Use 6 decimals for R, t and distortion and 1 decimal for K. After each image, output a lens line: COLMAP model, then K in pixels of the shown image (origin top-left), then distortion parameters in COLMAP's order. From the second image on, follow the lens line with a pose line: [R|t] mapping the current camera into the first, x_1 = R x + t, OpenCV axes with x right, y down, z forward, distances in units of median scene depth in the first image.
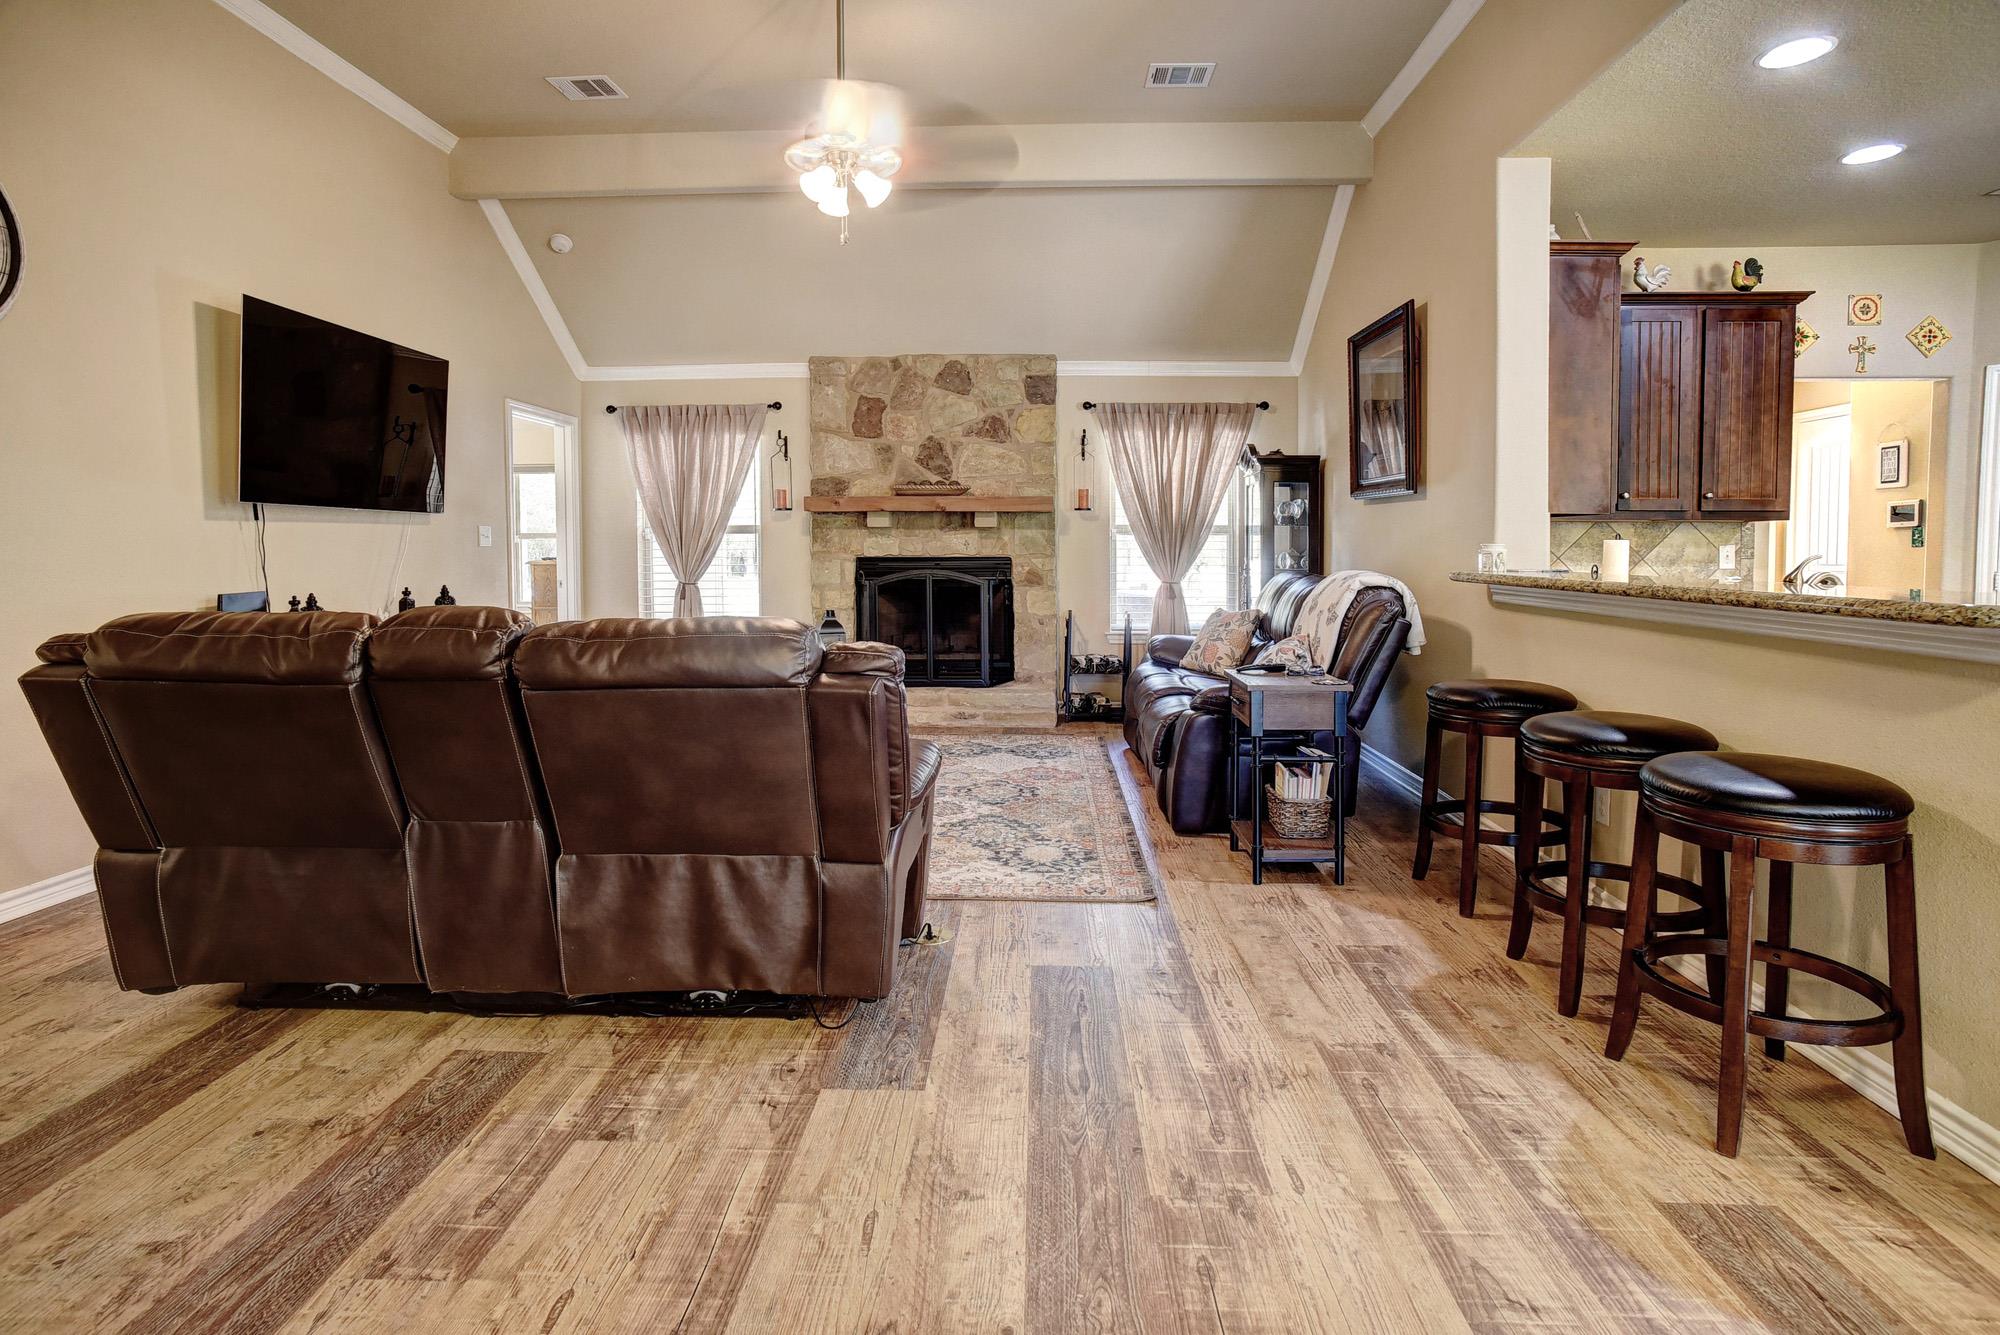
lens RADIAL K [[1094.2, 0, 991.7], [0, 1094.2, 601.8], [0, 0, 1]] dist [-0.070846, 0.047586]
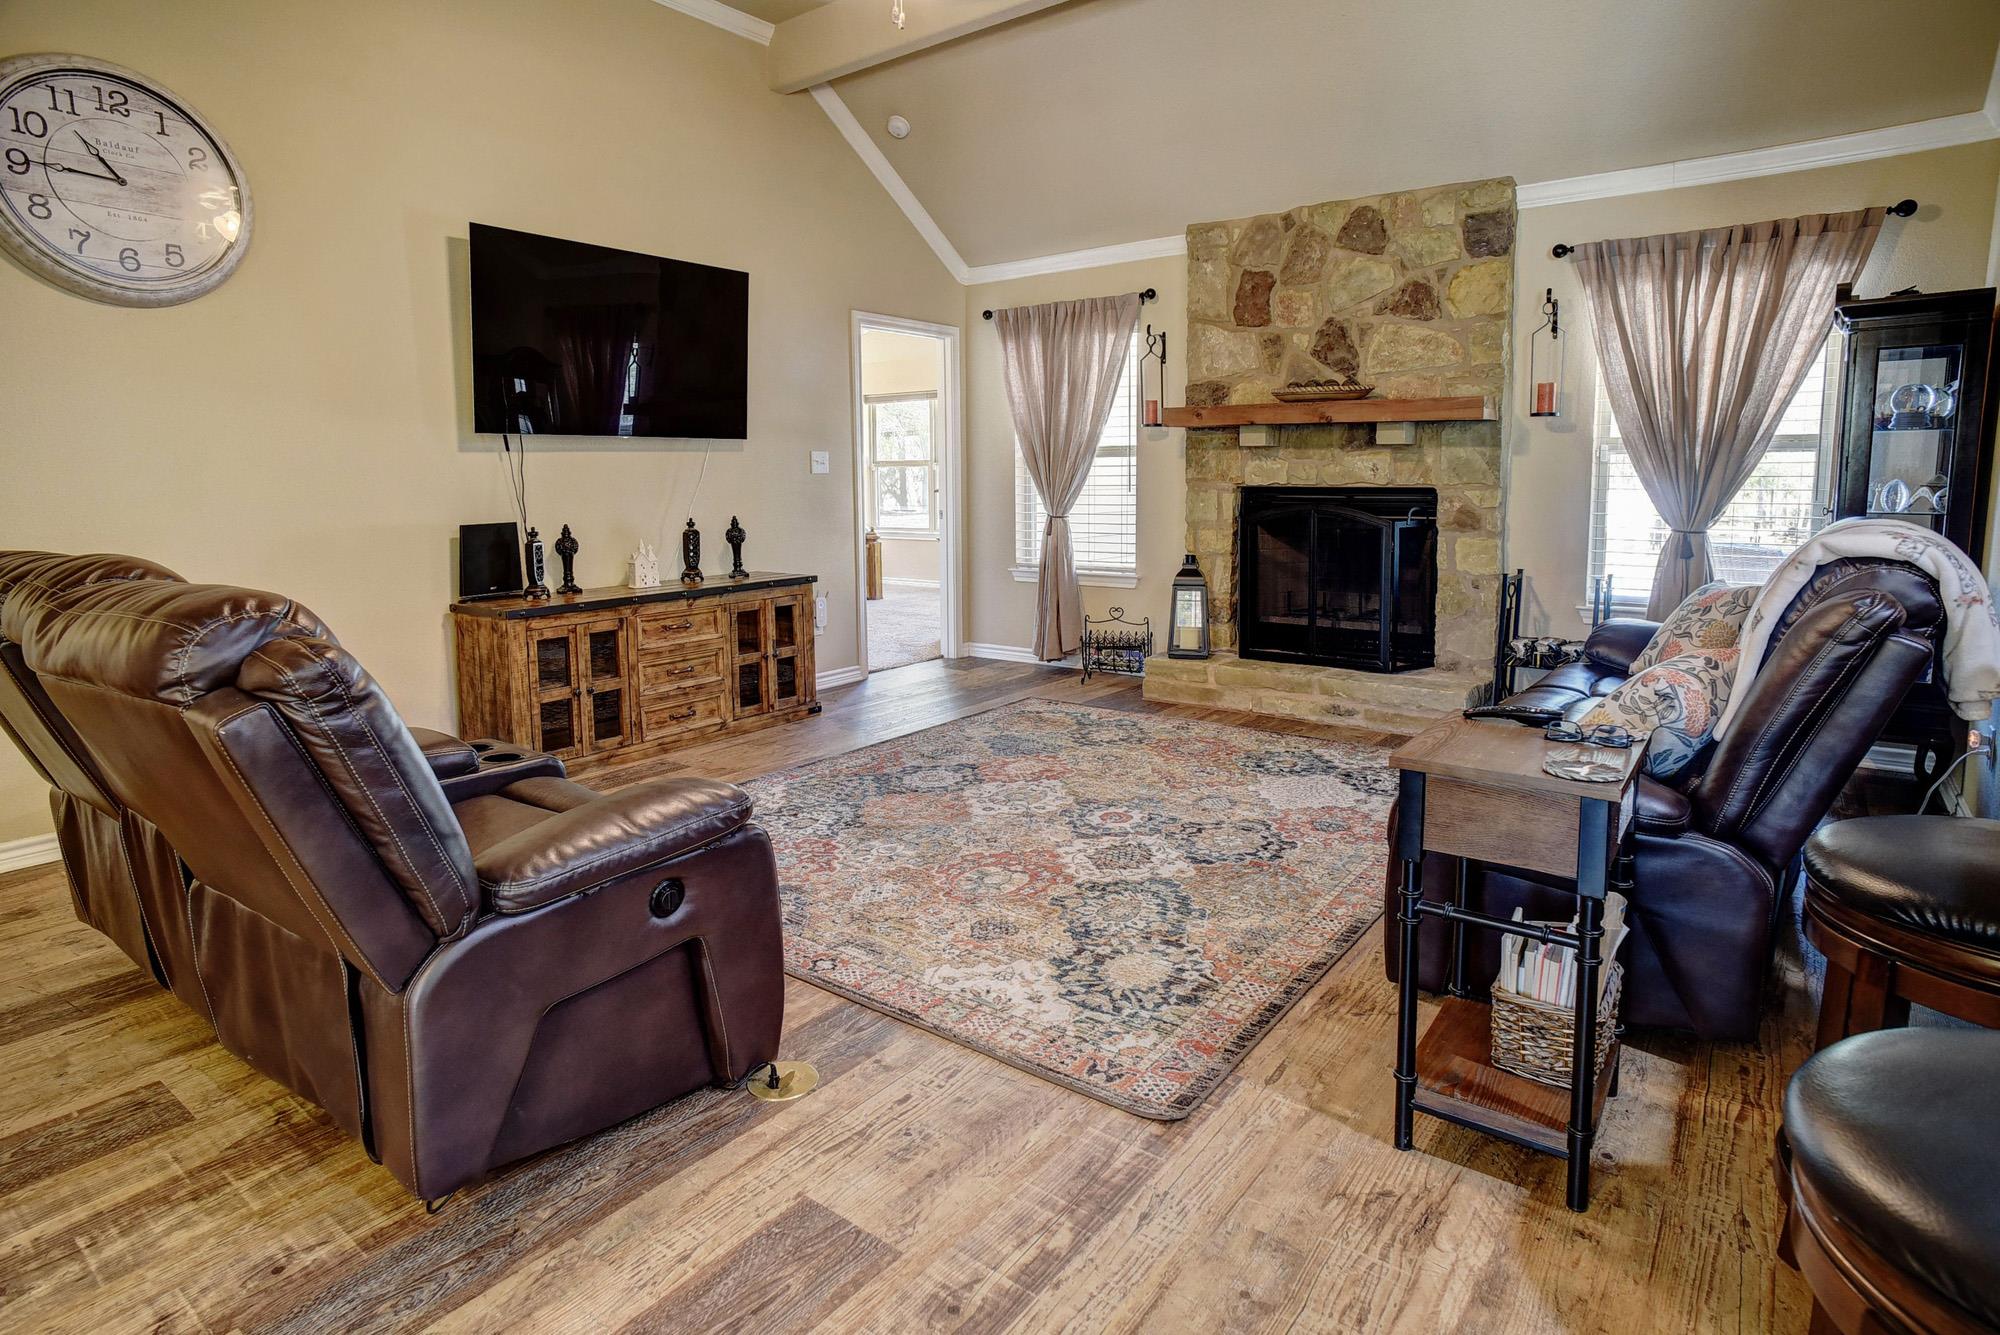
lens RADIAL K [[1163.0, 0, 929.5], [0, 1163.0, 613.4], [0, 0, 1]] dist [-0.079559, 0.065117]
pose [[0.820450, 0.062449, -0.568297, 0.172229], [-0.021843, 0.996715, 0.077991, -0.011379], [0.571301, -0.051575, 0.819119, 0.224683]]
